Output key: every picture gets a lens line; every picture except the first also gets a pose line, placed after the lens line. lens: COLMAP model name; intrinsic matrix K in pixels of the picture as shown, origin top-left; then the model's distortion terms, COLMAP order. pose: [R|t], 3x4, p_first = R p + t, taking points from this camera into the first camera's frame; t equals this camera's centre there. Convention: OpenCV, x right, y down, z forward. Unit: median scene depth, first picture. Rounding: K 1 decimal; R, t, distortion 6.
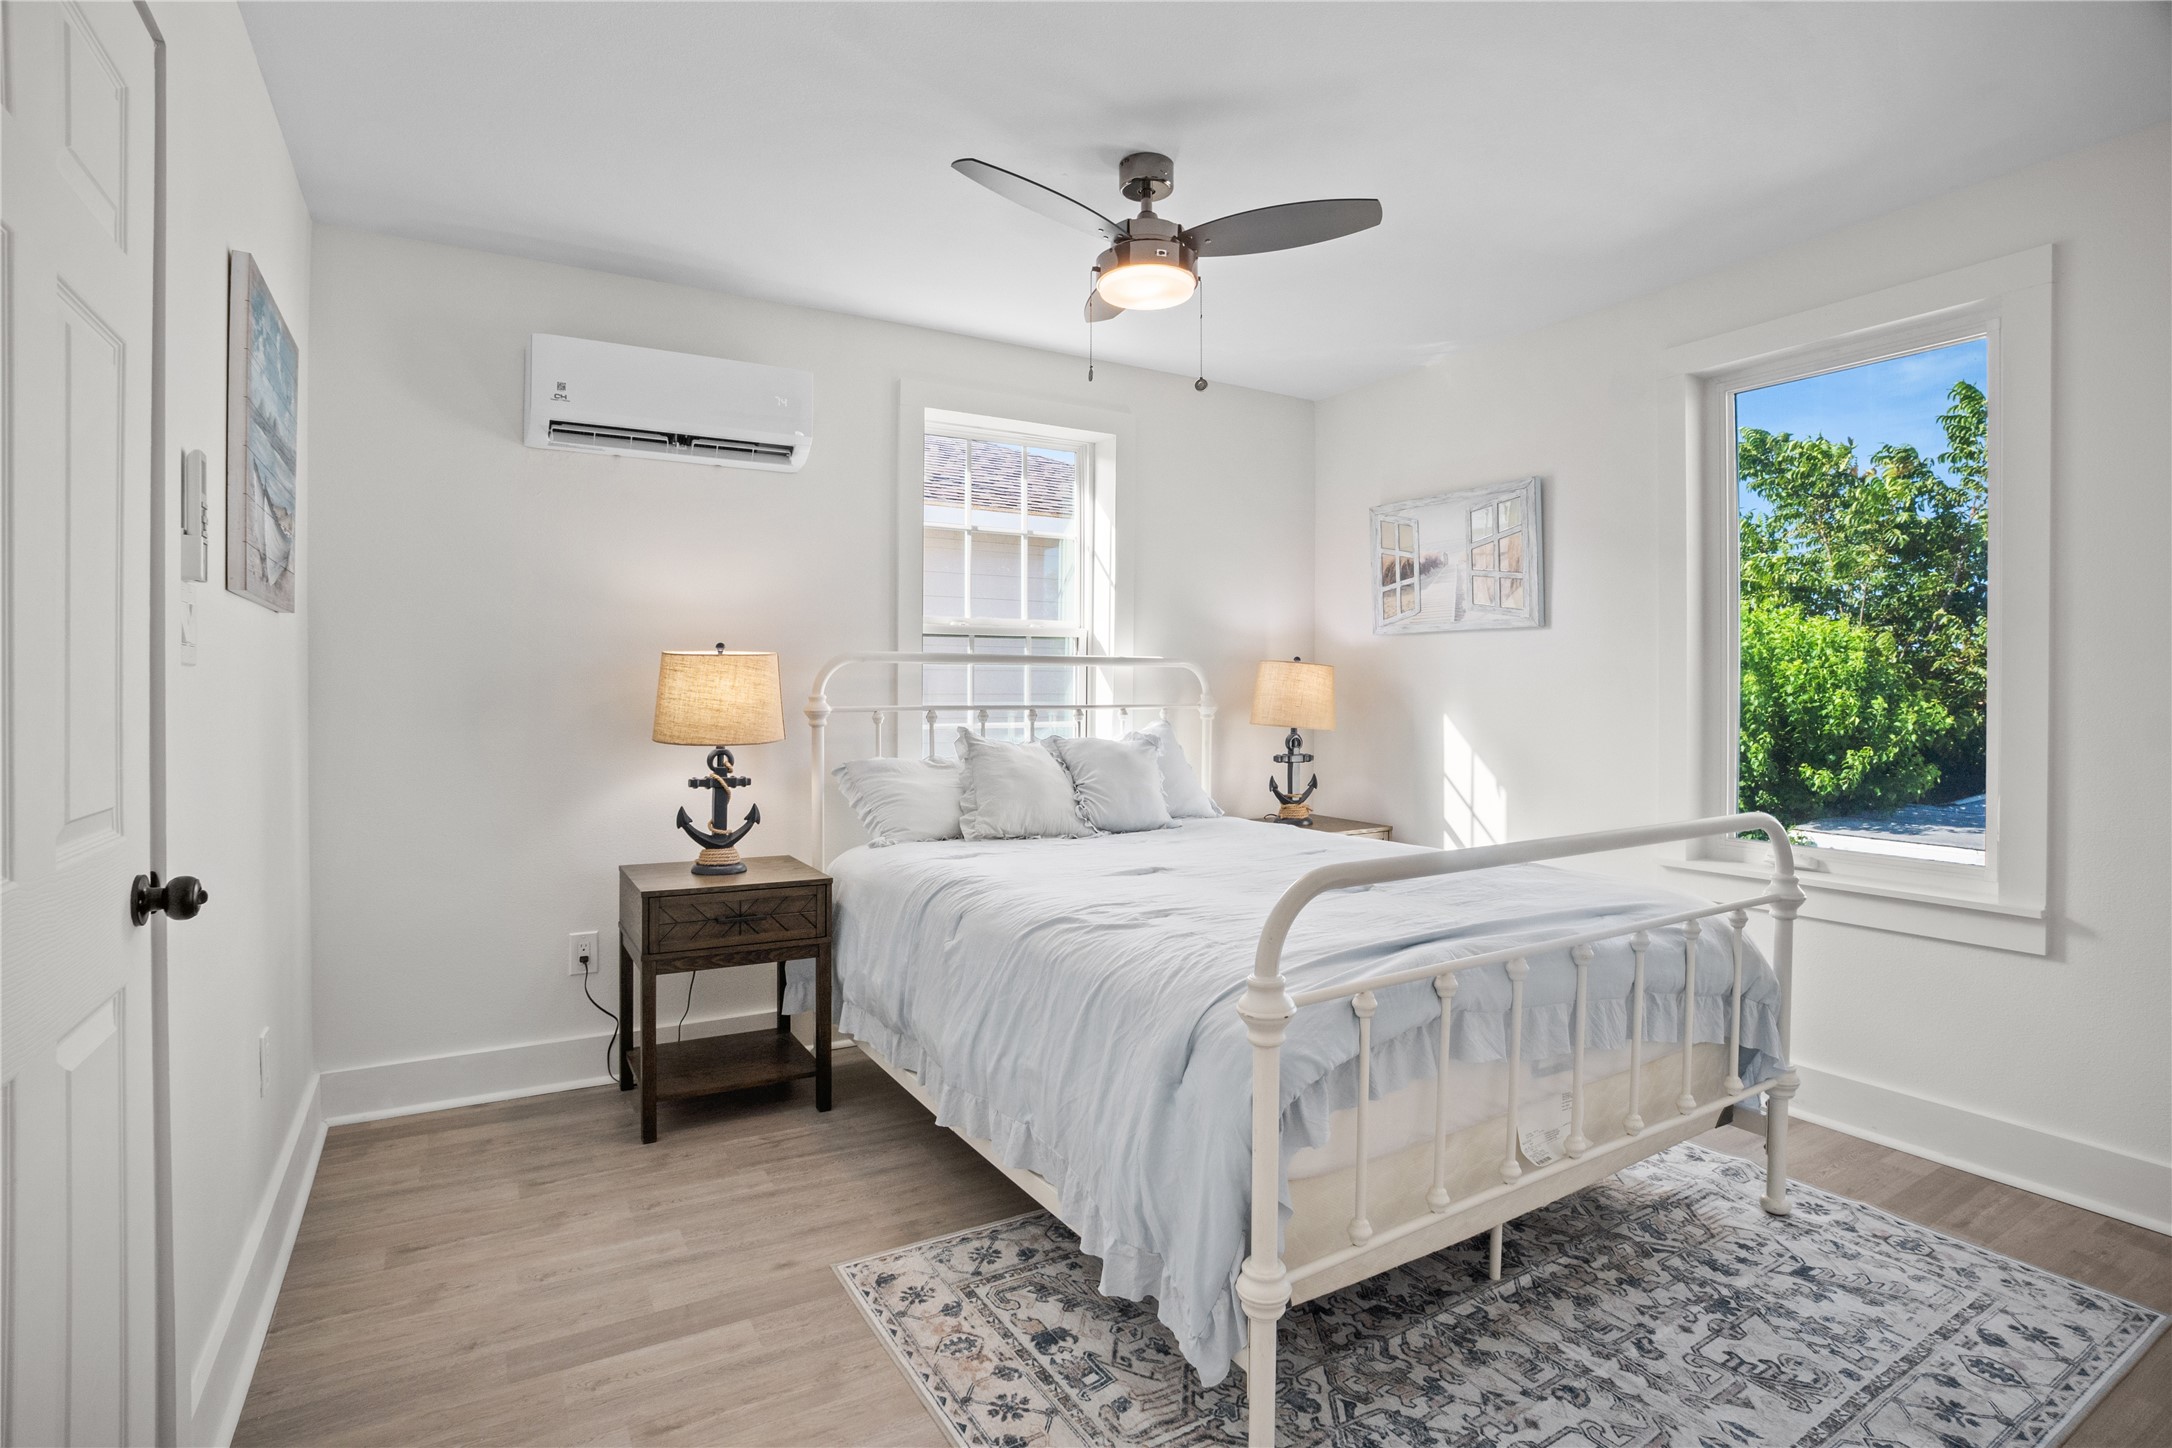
lens RADIAL K [[1071.2, 0, 1075.7], [0, 1071.2, 688.7], [0, 0, 1]] dist [-0.066107, 0.027142]
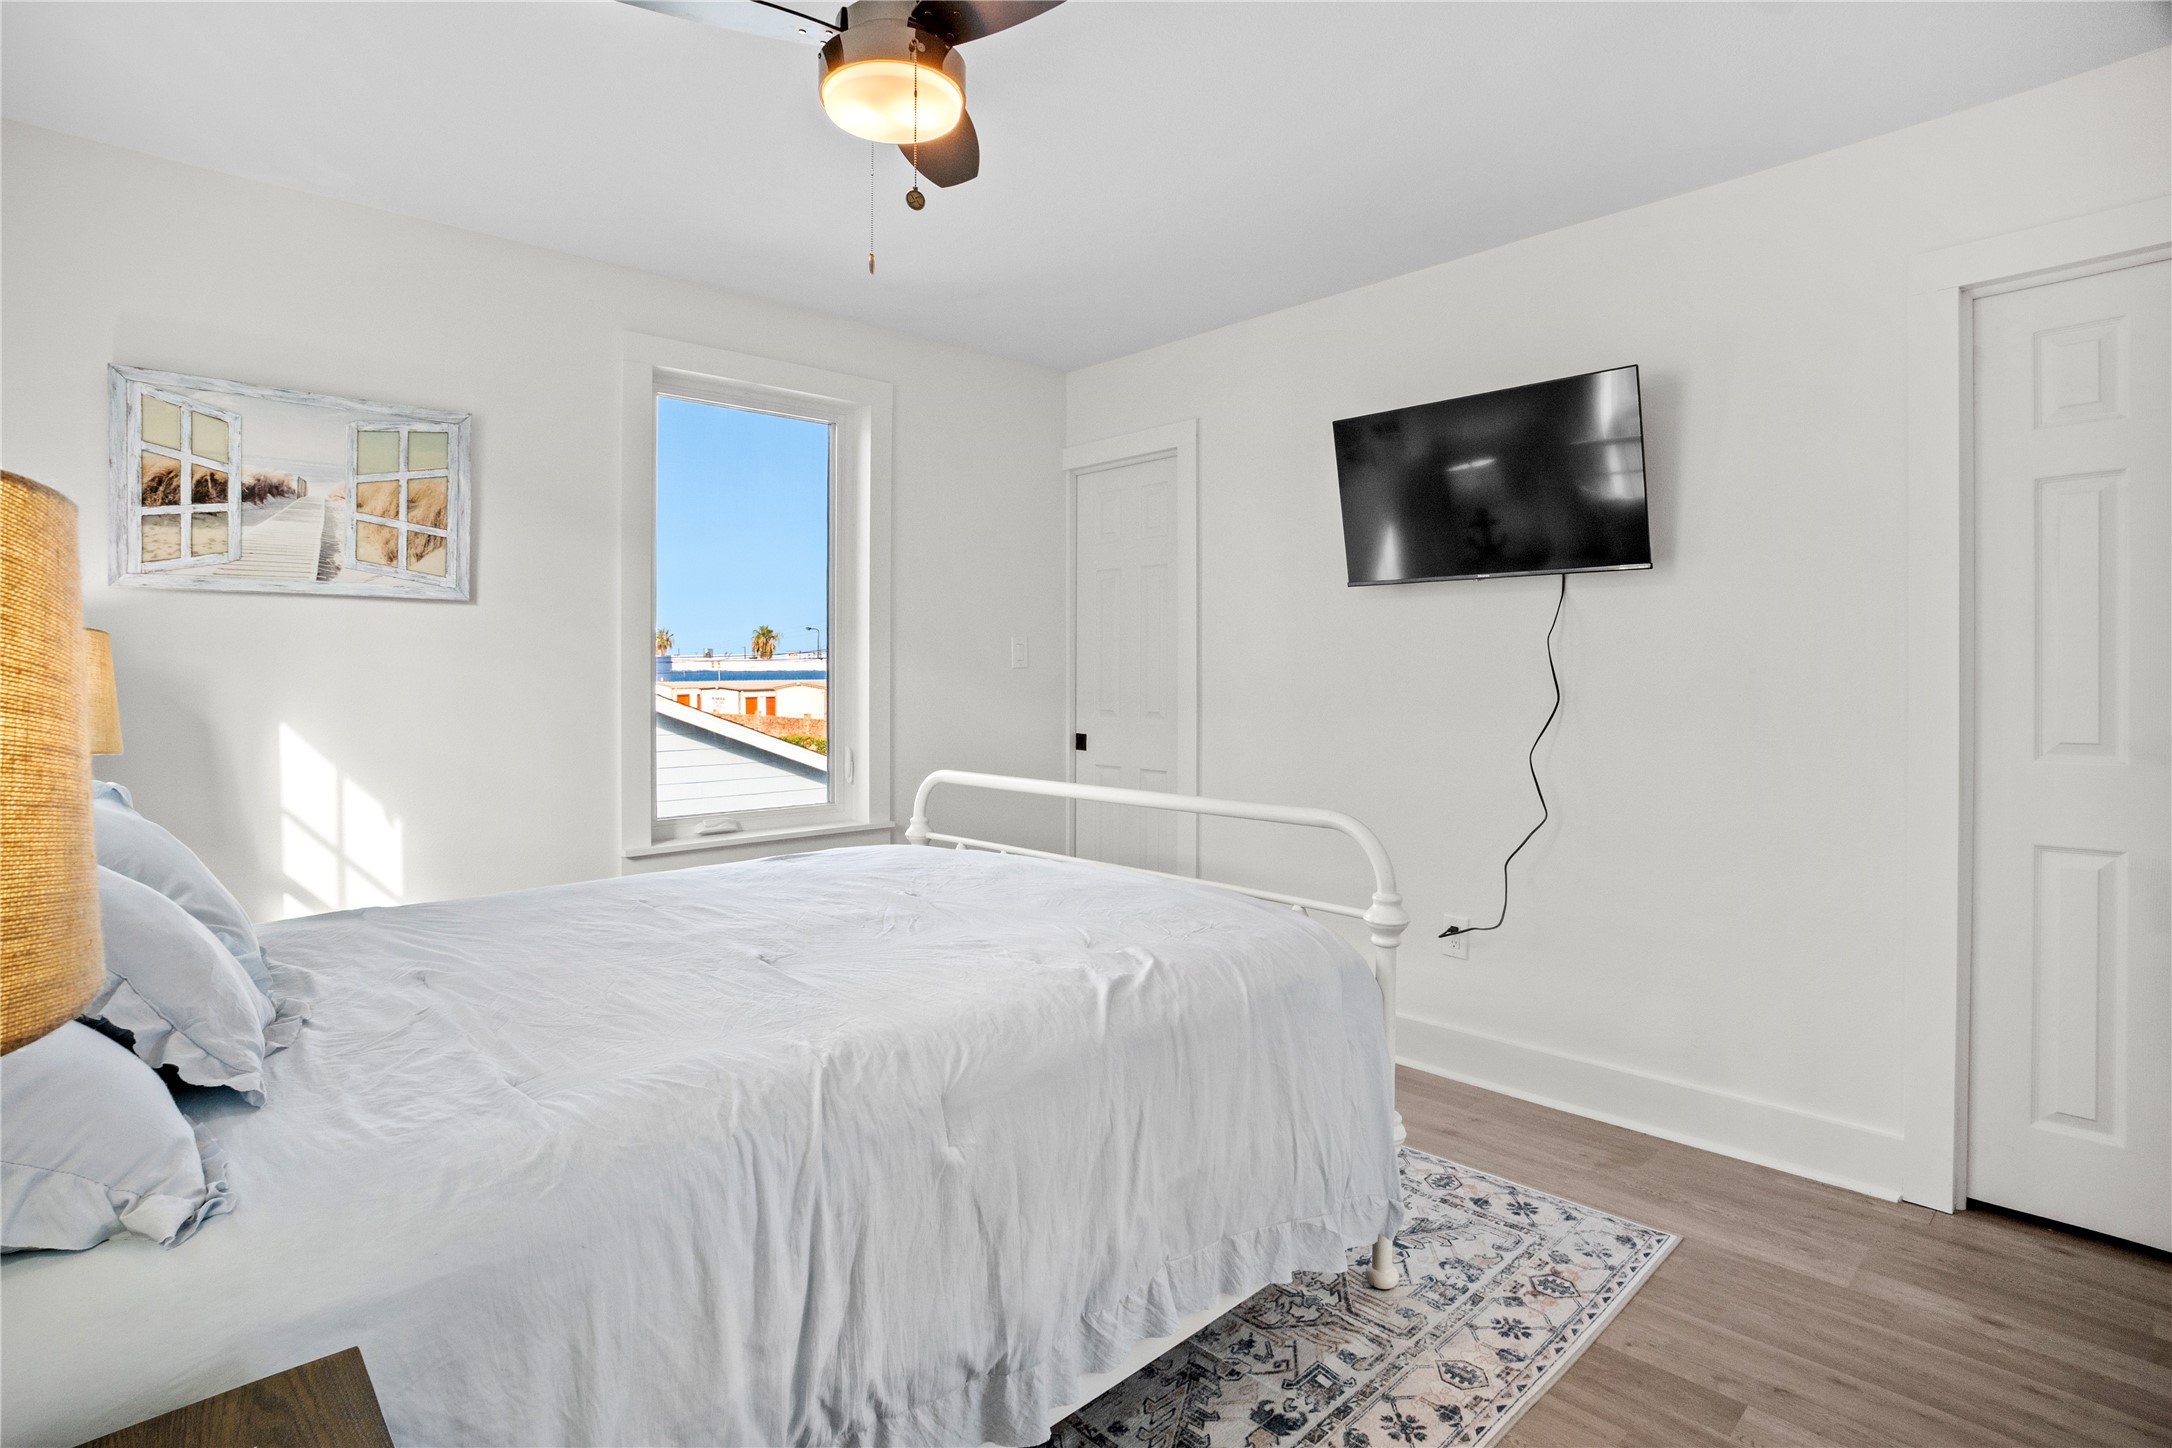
lens RADIAL K [[1071.3, 0, 1083.7], [0, 1071.3, 683.1], [0, 0, 1]] dist [-0.077929, 0.028126]
pose [[-0.218280, -0.009238, 0.975843, -0.474561], [0.003459, 0.999942, 0.010239, -0.002529], [-0.975880, 0.005611, -0.218235, 0.771575]]
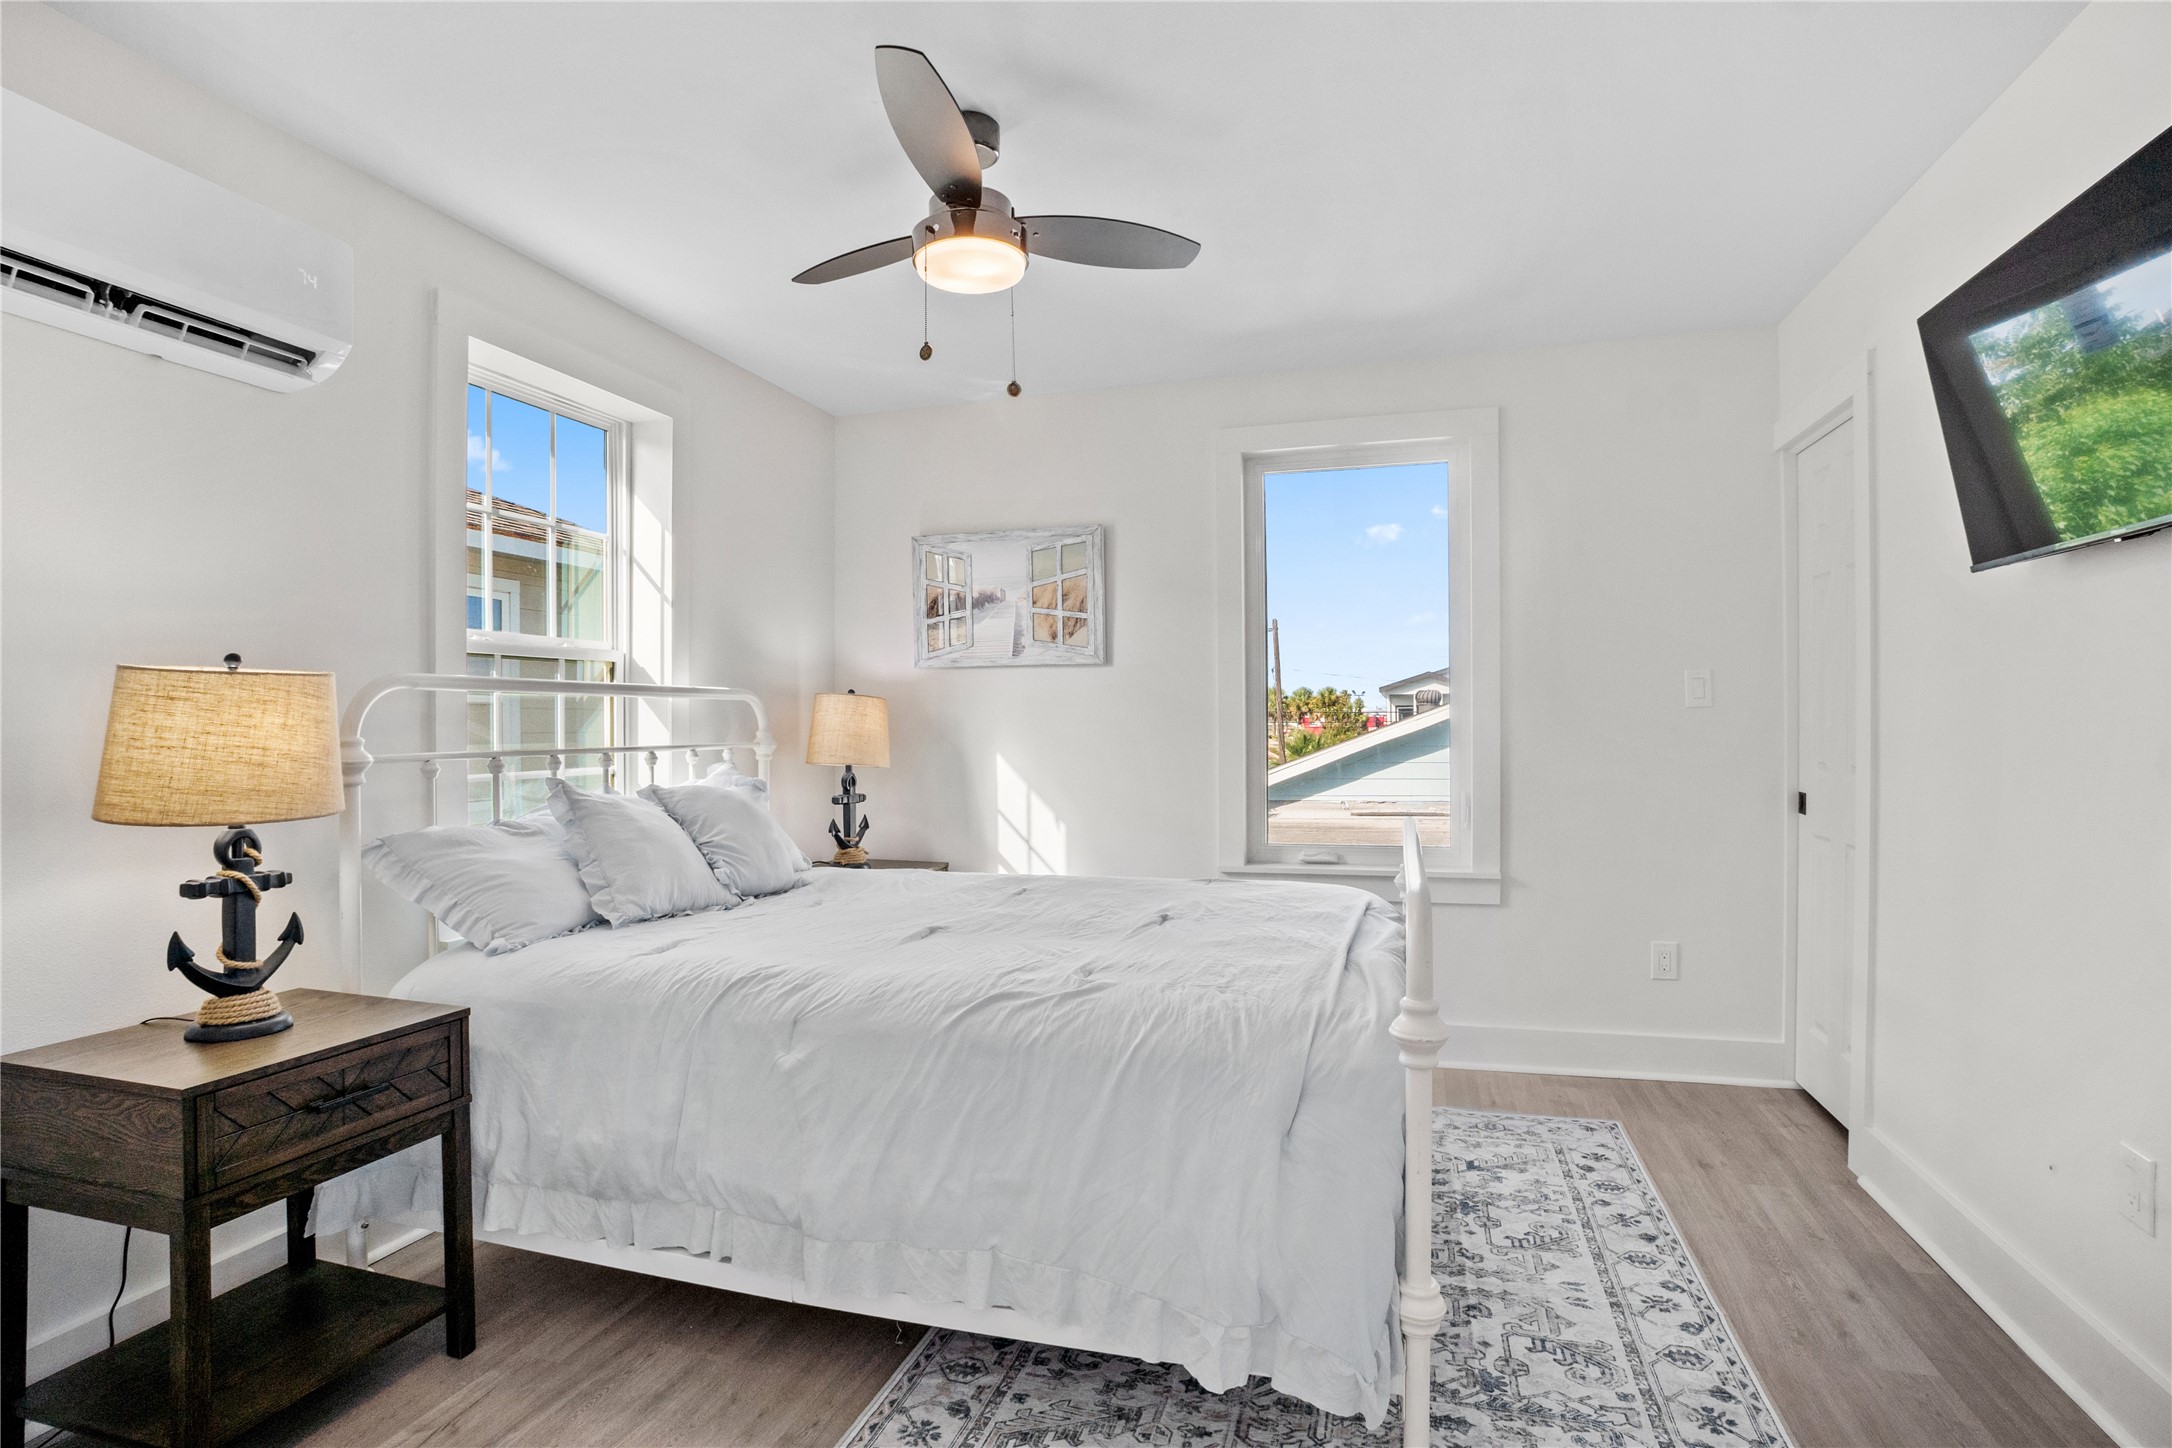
lens RADIAL K [[1088.1, 0, 1086.0], [0, 1088.1, 724.0], [0, 0, 1]] dist [-0.068085, 0.031552]
pose [[0.734512, -0.008524, 0.678542, -0.353615], [0.010094, 0.999948, 0.001635, 0.000741], [-0.678520, 0.005648, 0.734560, 0.212651]]
